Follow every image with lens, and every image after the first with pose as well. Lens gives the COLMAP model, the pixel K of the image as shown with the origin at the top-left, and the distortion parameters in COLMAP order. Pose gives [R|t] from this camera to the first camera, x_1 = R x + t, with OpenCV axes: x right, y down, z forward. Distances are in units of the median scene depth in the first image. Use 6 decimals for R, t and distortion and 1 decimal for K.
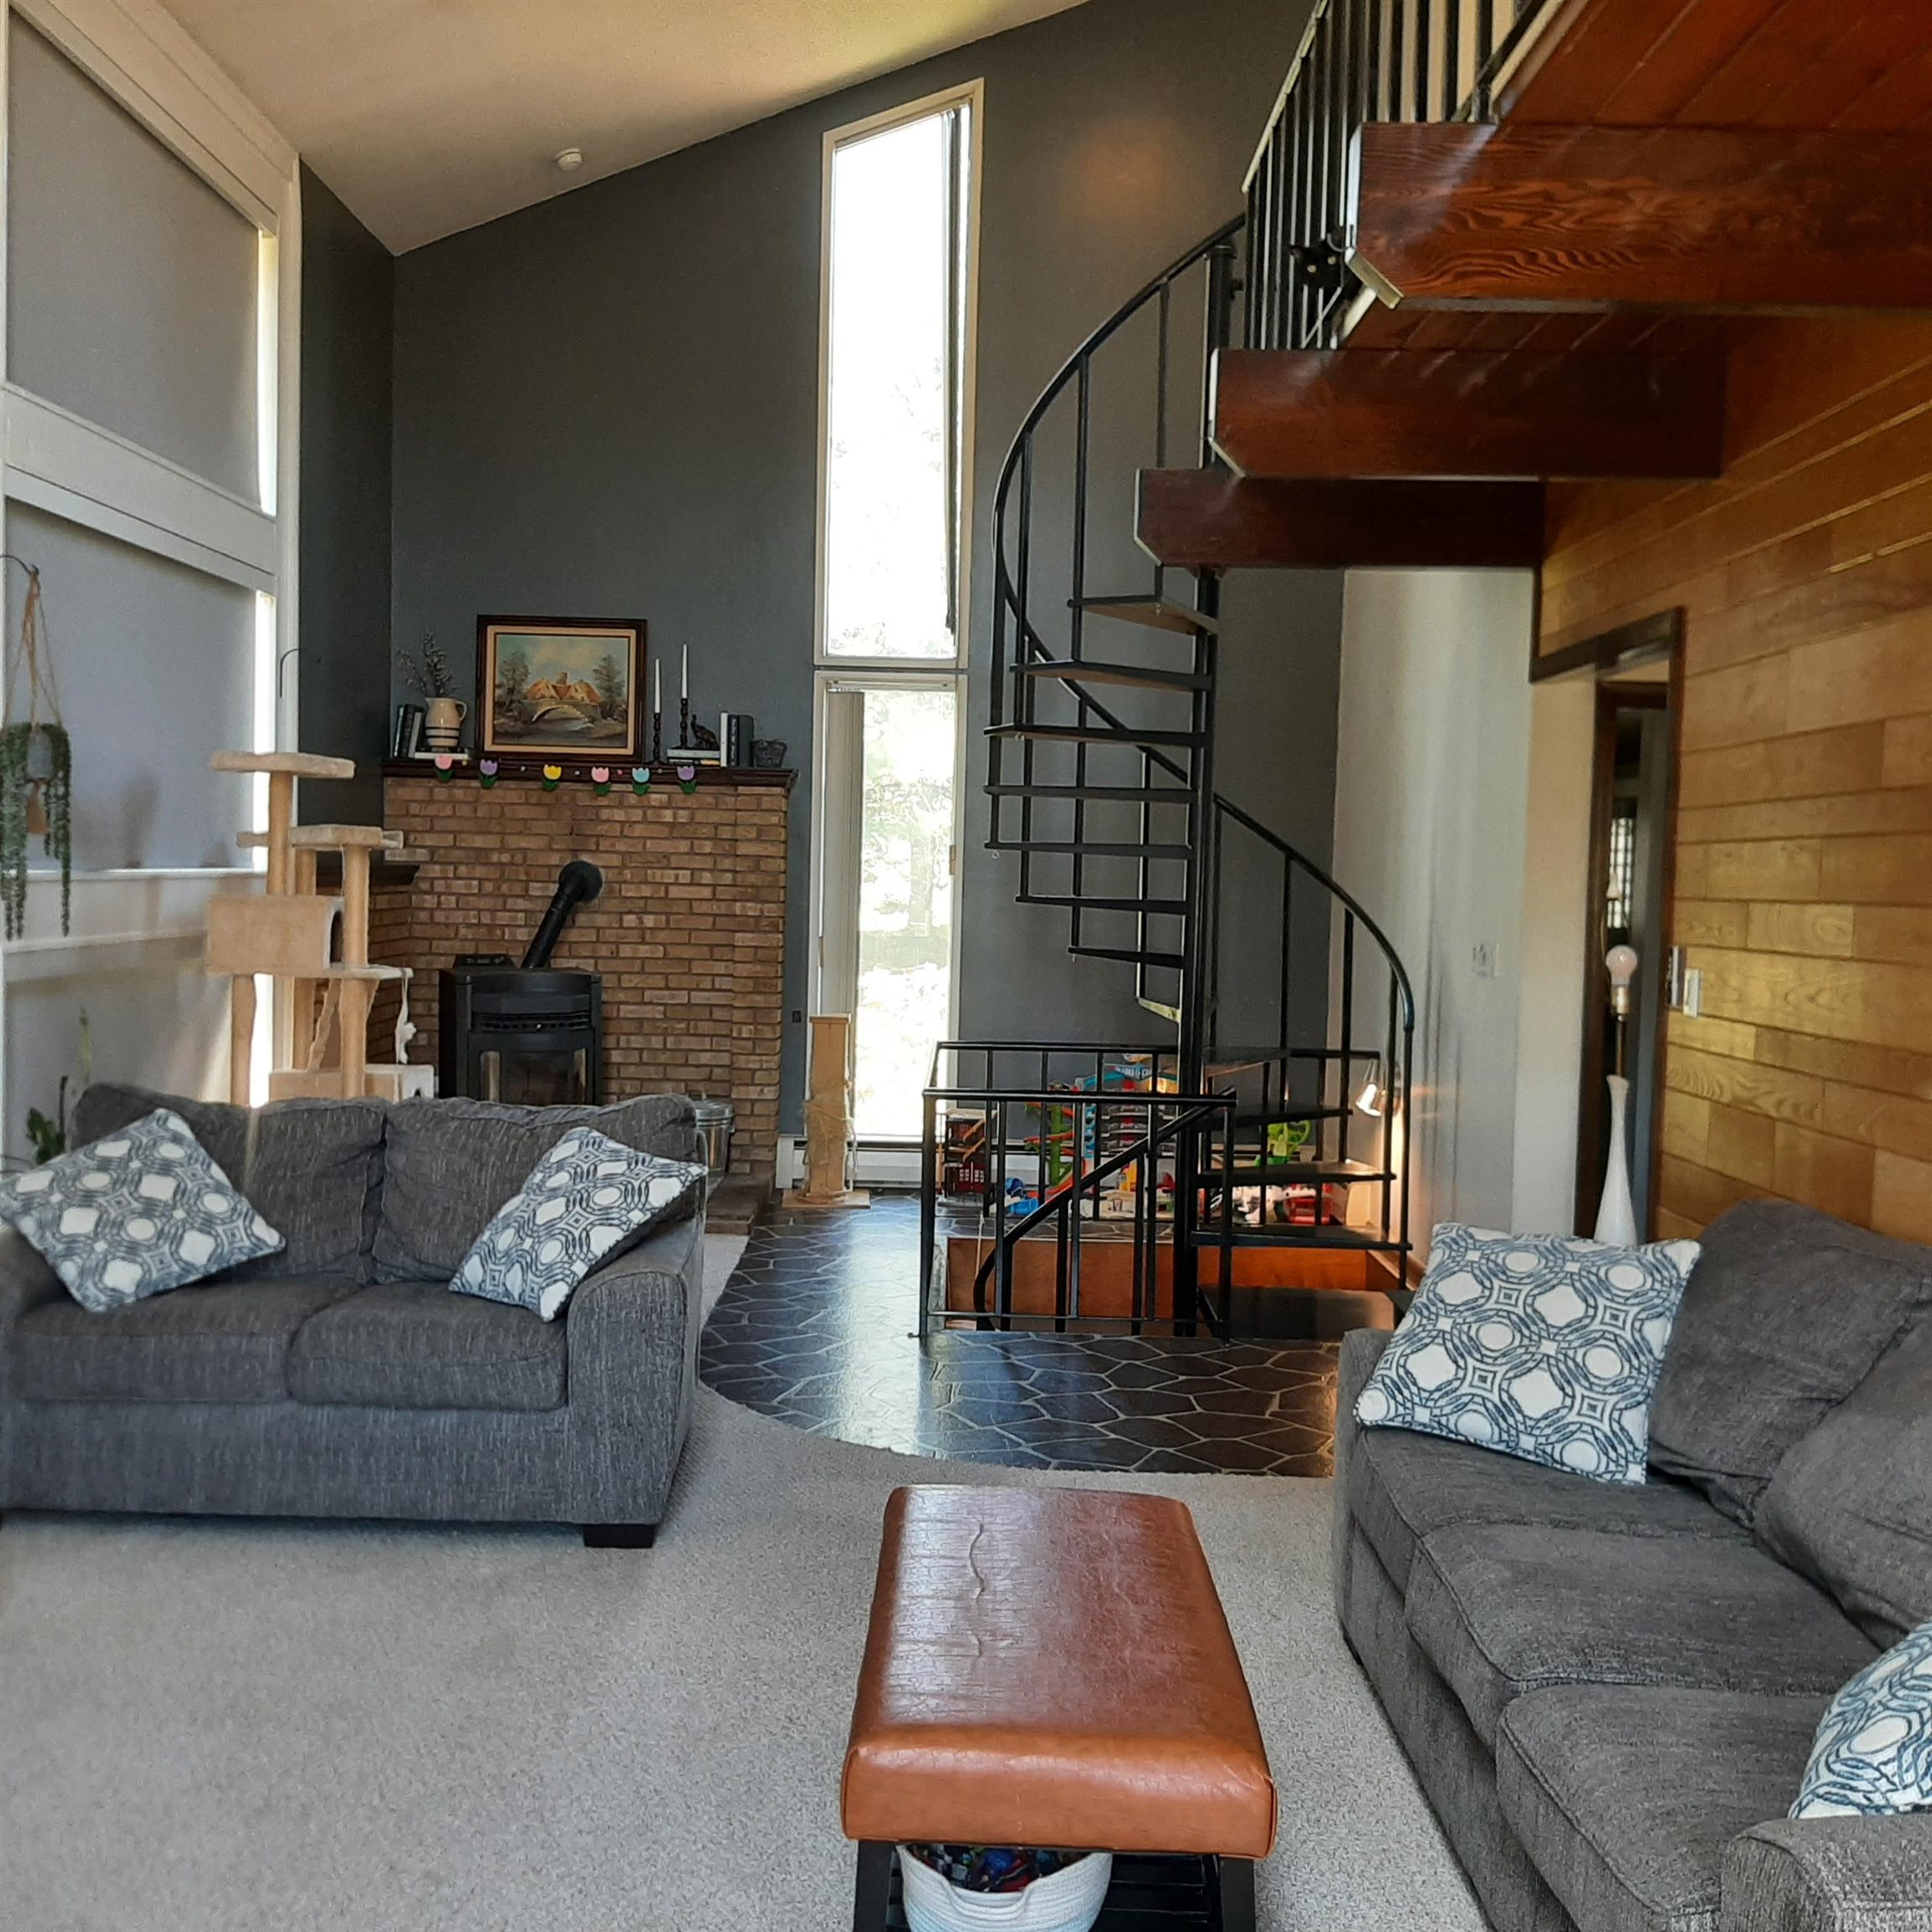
lens RADIAL K [[2035.4, 0, 943.1], [0, 2035.4, 981.1], [0, 0, 1]] dist [0.154233, -0.364774]
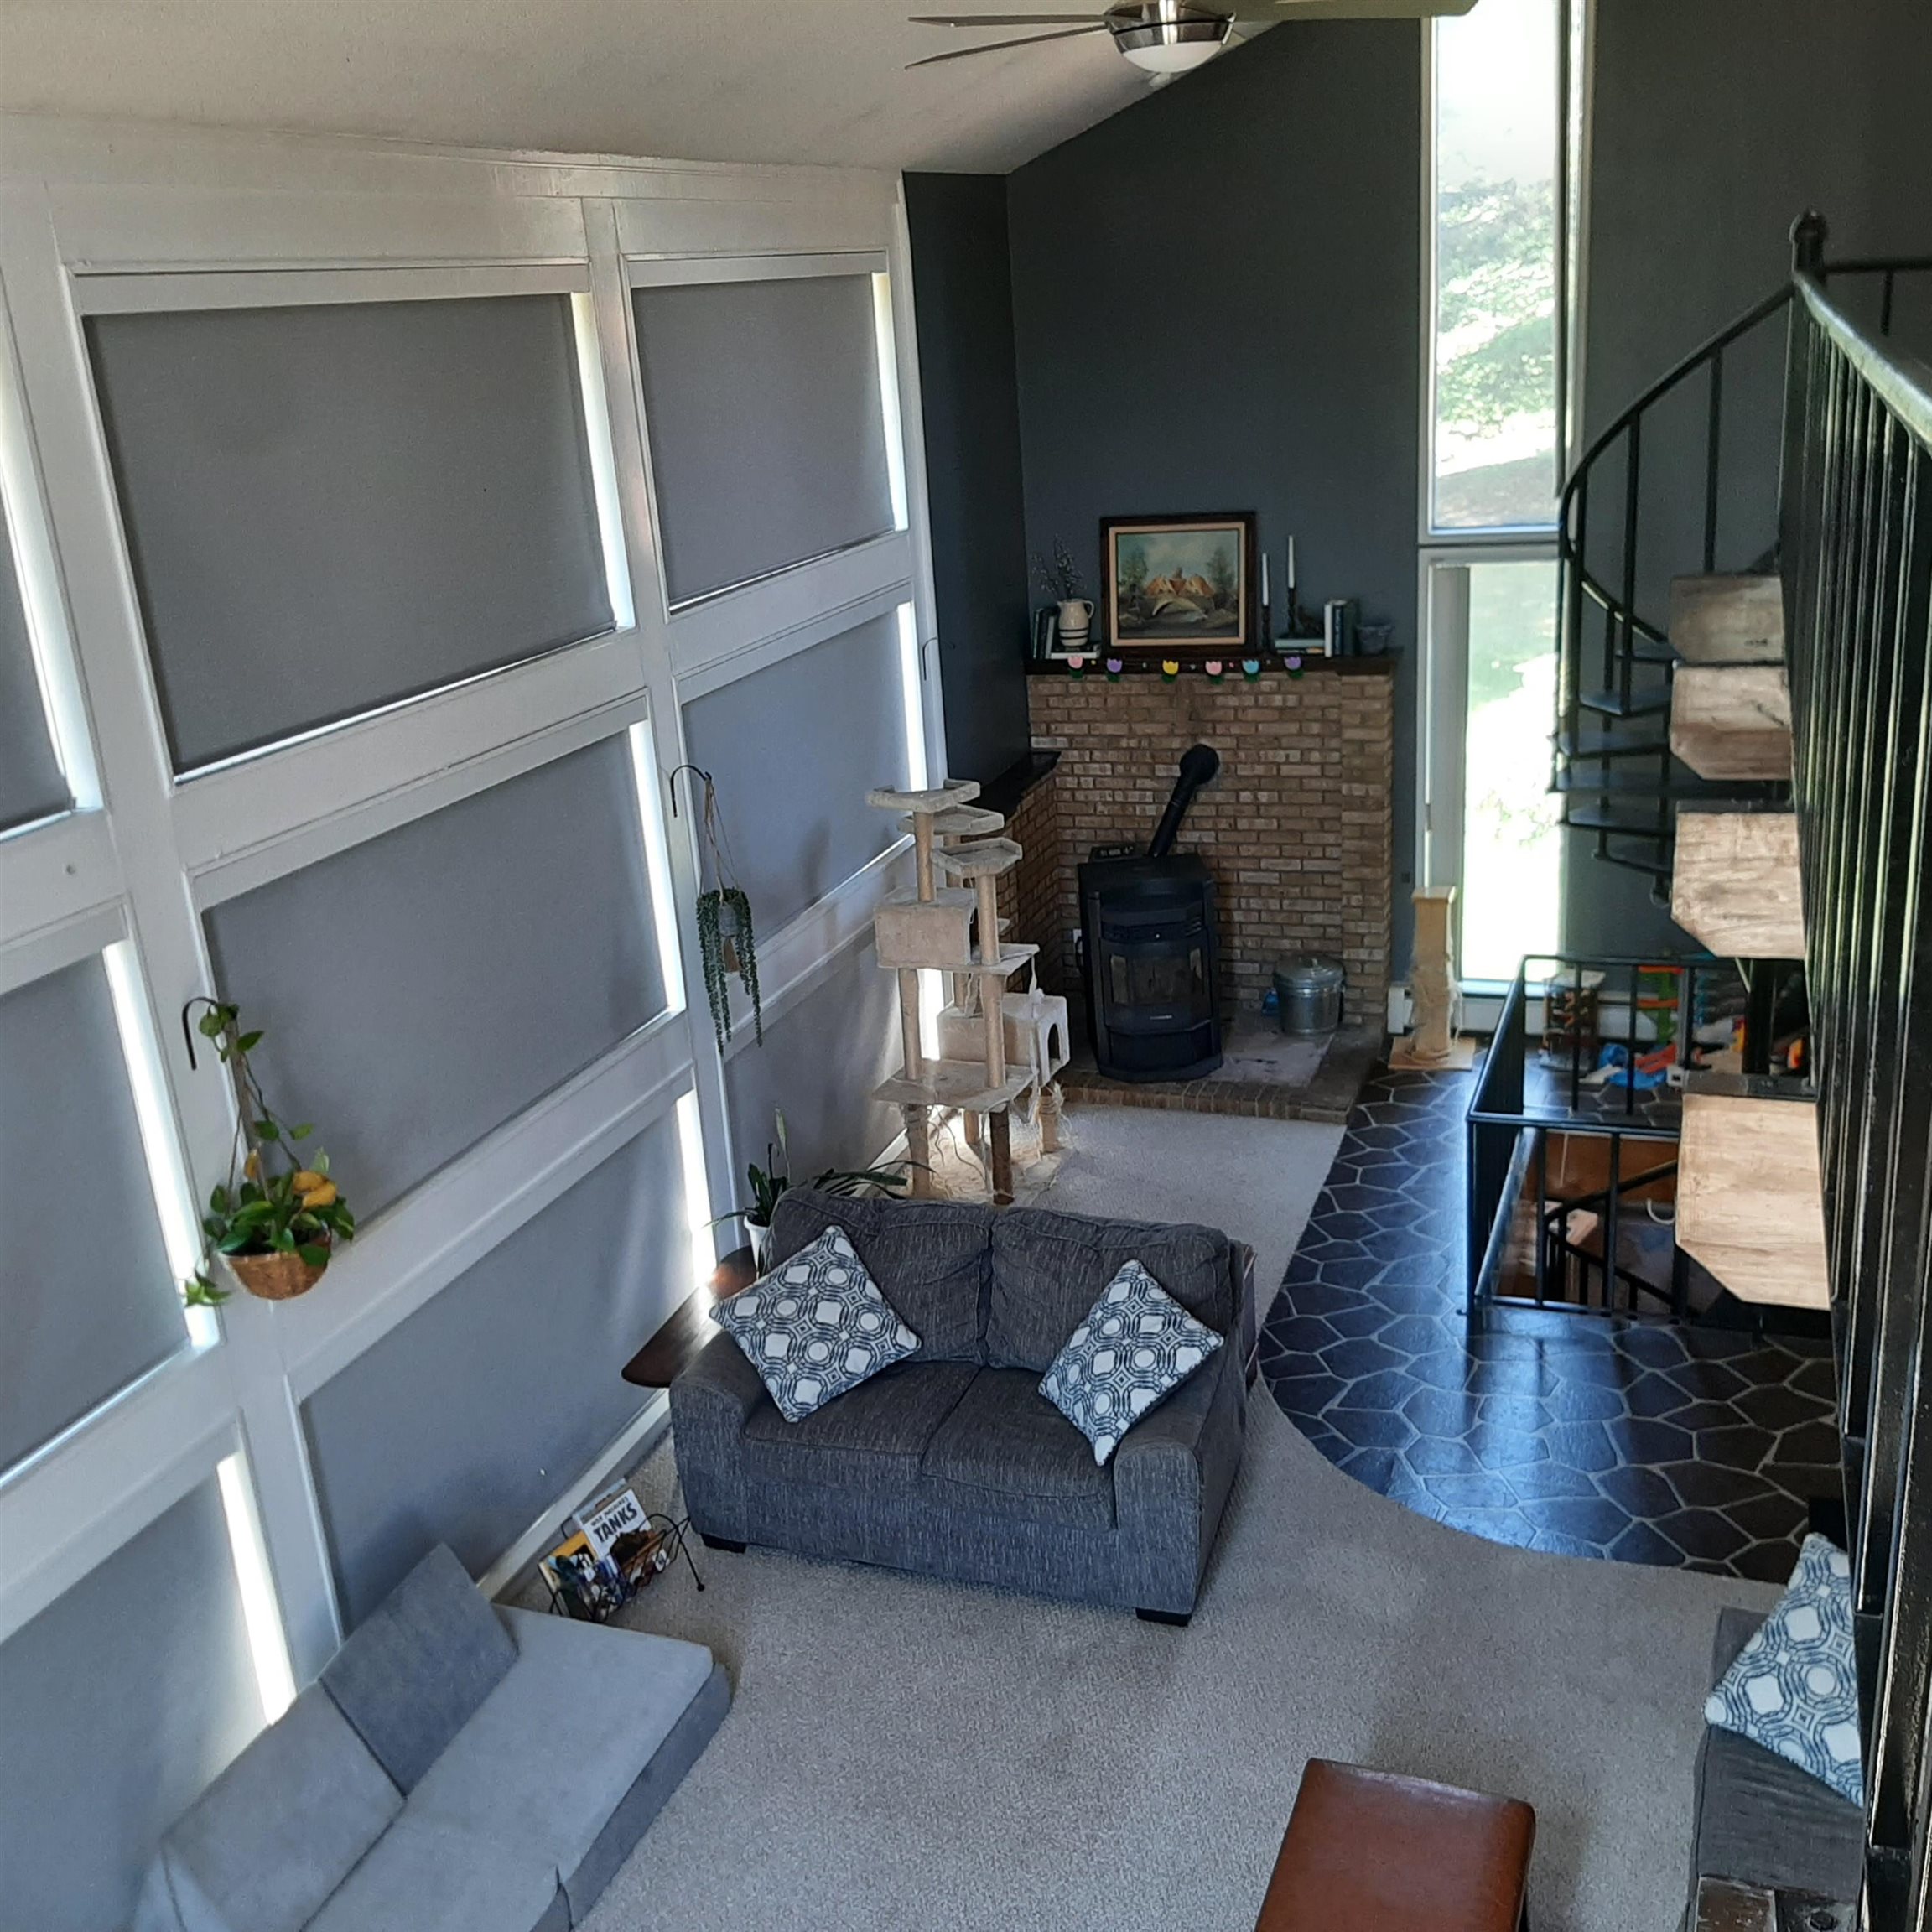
lens RADIAL K [[2035.4, 0, 943.1], [0, 2035.4, 981.1], [0, 0, 1]] dist [0.154233, -0.364774]
pose [[0.936479, 0.022808, -0.349980, 0.079887], [0.073812, 0.962717, 0.260244, -0.231841], [0.342868, -0.269546, 0.899881, -0.064760]]
